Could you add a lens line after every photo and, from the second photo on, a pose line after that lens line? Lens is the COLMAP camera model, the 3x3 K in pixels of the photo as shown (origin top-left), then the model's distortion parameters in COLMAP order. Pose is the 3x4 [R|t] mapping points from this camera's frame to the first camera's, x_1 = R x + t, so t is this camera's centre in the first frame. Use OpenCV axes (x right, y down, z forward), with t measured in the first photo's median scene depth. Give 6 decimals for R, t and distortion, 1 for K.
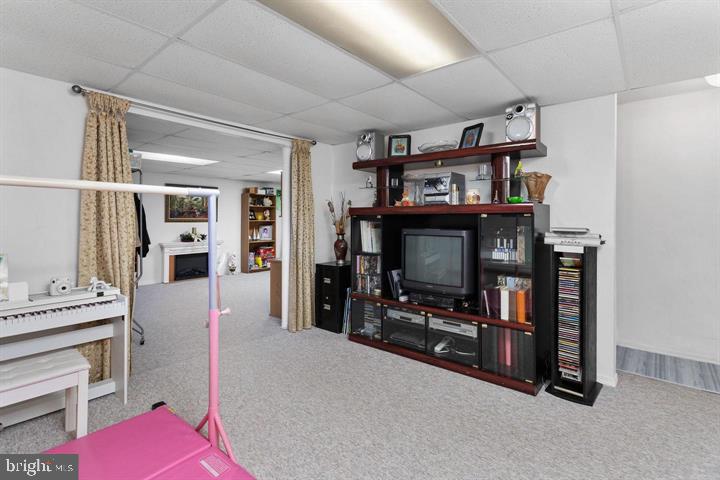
lens RADIAL K [[345.4, 0, 362.2], [0, 345.4, 217.8], [0, 0, 1]] dist [0.000380, -0.000189]
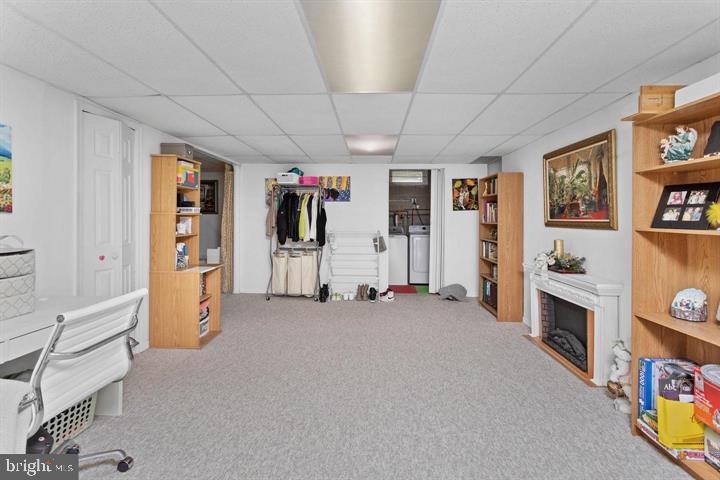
lens RADIAL K [[345.4, 0, 362.2], [0, 345.4, 217.8], [0, 0, 1]] dist [0.000380, -0.000189]
pose [[-0.792428, -0.005261, -0.609942, -0.016594], [-0.003101, 0.999985, -0.004596, 0.001958], [0.609957, -0.001750, -0.792433, 1.172370]]
